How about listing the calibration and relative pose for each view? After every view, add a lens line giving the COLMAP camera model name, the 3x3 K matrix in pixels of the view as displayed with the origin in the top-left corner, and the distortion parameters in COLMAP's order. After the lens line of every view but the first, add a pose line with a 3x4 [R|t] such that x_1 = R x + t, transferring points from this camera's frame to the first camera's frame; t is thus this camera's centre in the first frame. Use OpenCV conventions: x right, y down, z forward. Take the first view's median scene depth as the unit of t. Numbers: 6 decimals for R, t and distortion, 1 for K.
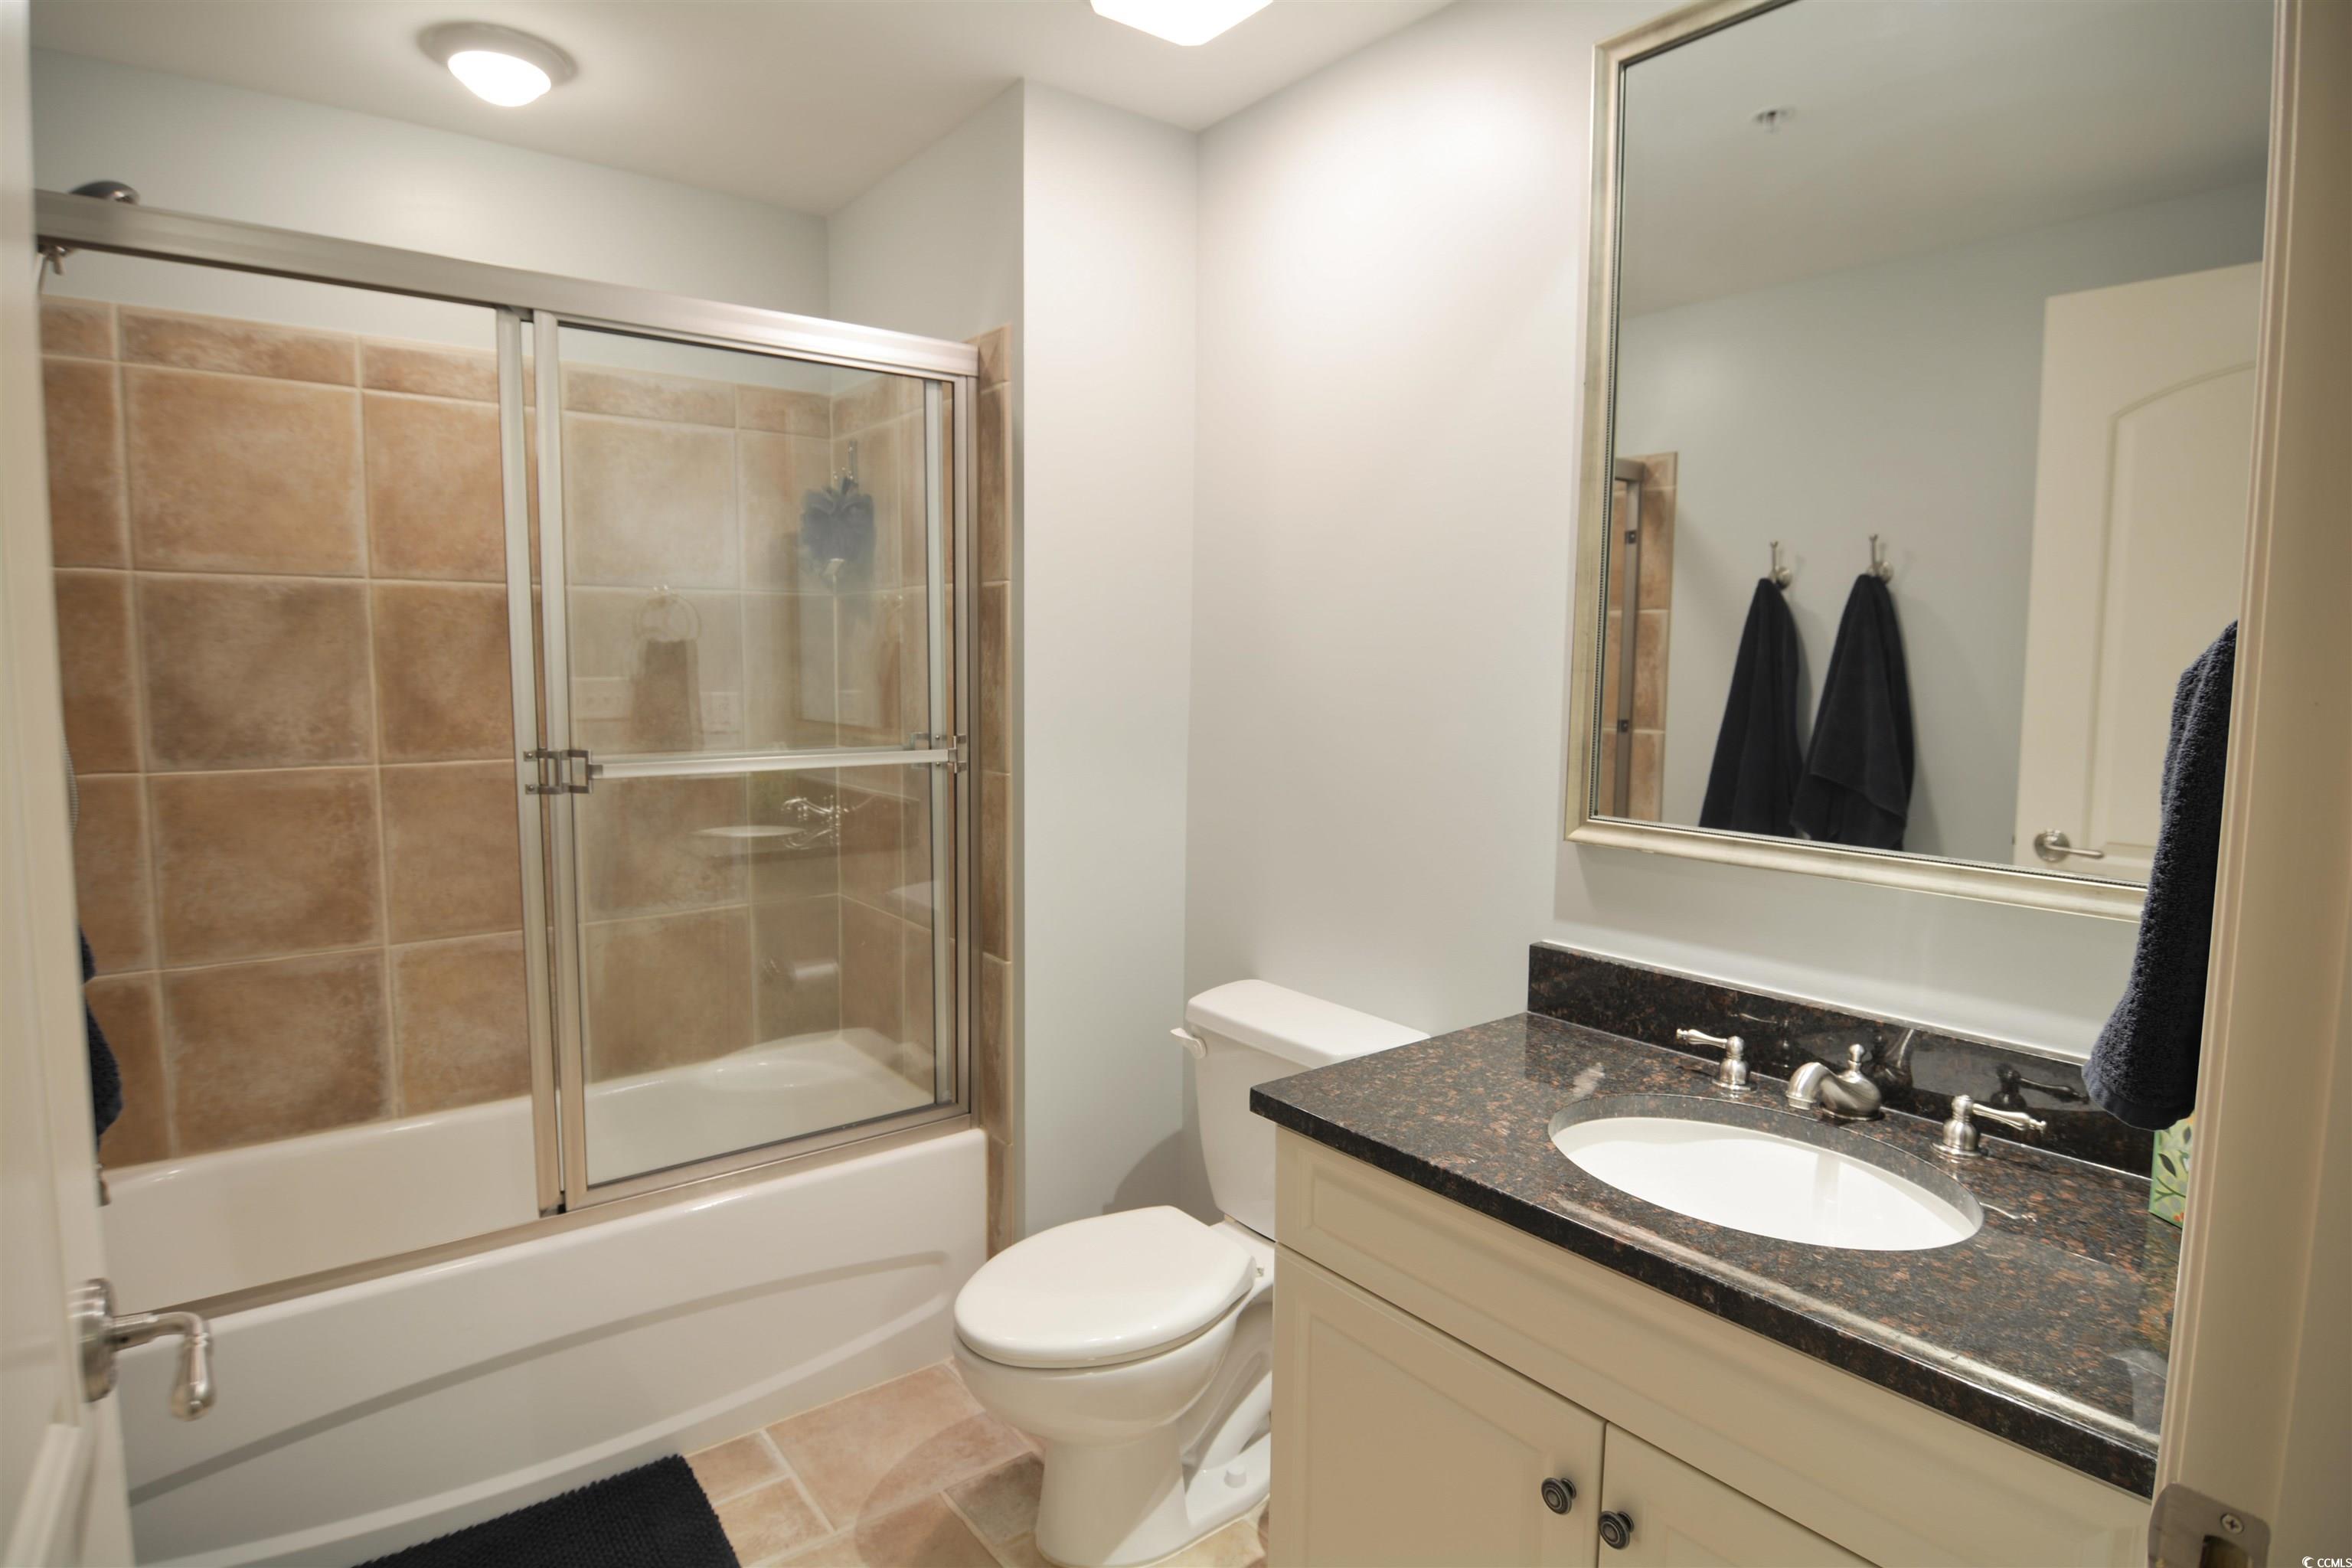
lens RADIAL K [[1313.1, 0, 1176.0], [0, 1313.1, 784.0], [0, 0, 1]] dist [-0.001857, -0.000886]
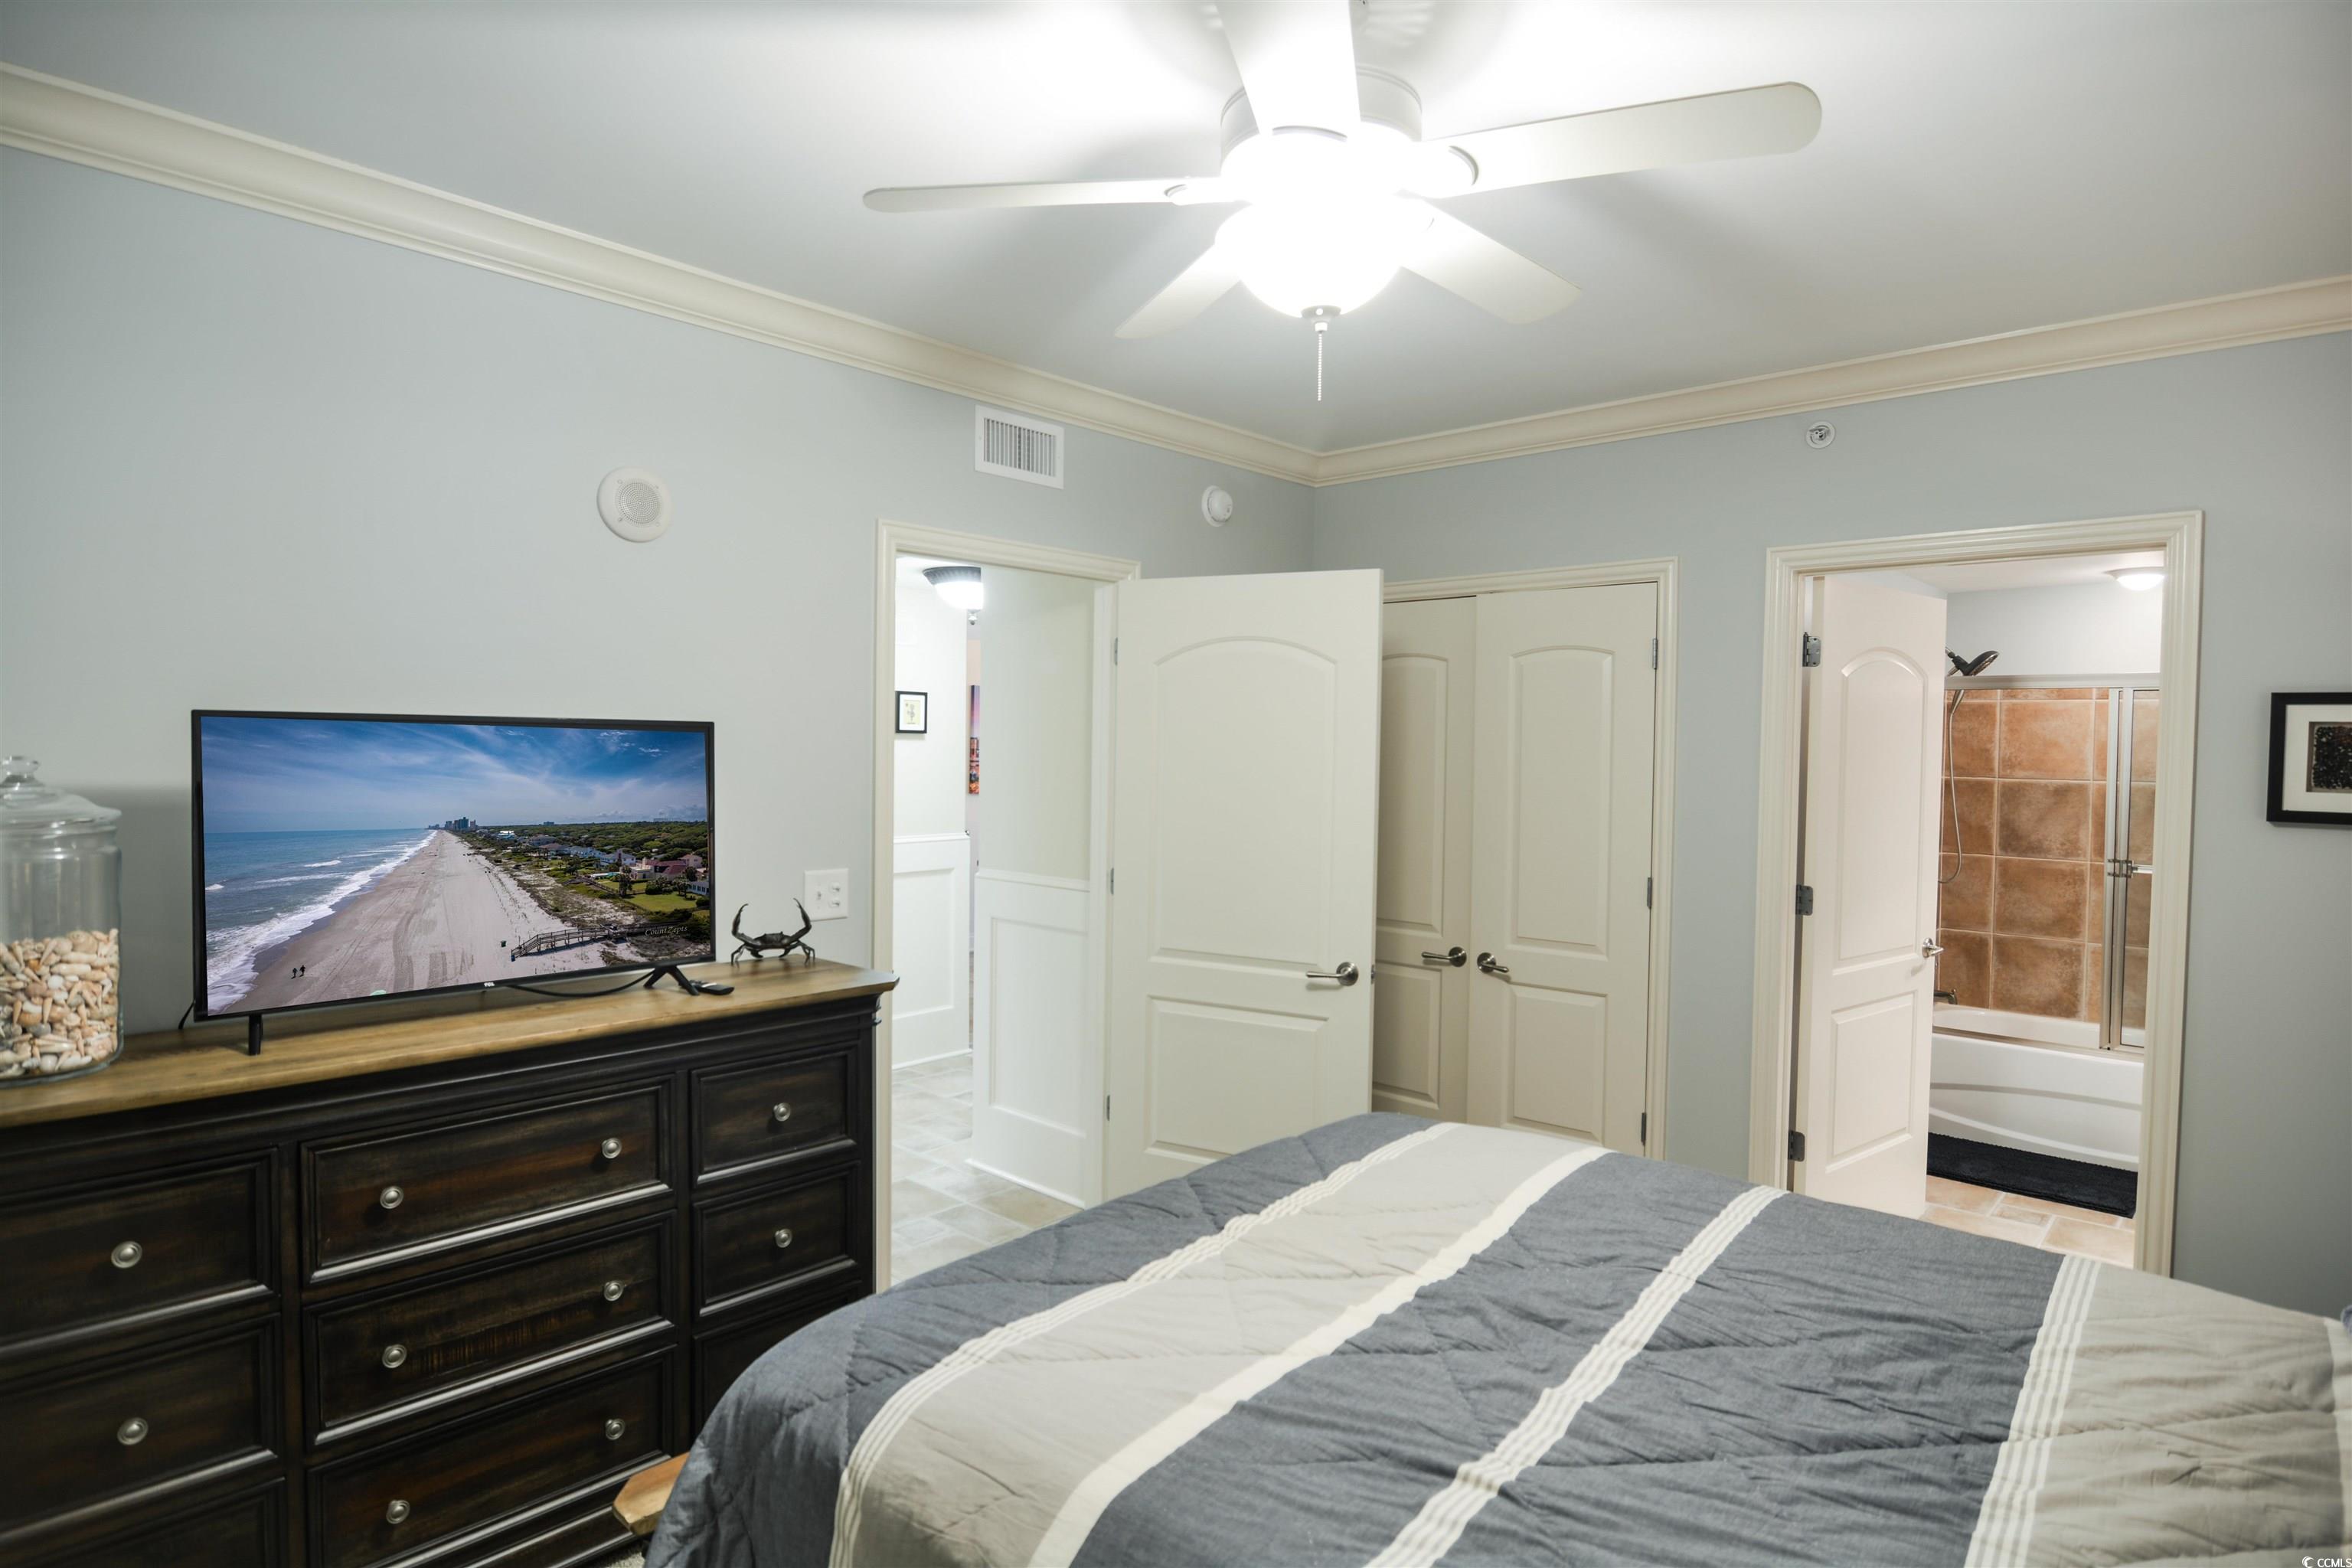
lens RADIAL K [[1313.1, 0, 1176.0], [0, 1313.1, 784.0], [0, 0, 1]] dist [-0.001857, -0.000886]
pose [[0.163491, 0.028833, -0.986123, 1.395952], [-0.109351, 0.993943, 0.010932, -0.000342], [0.980466, 0.106047, 0.165654, -0.958915]]
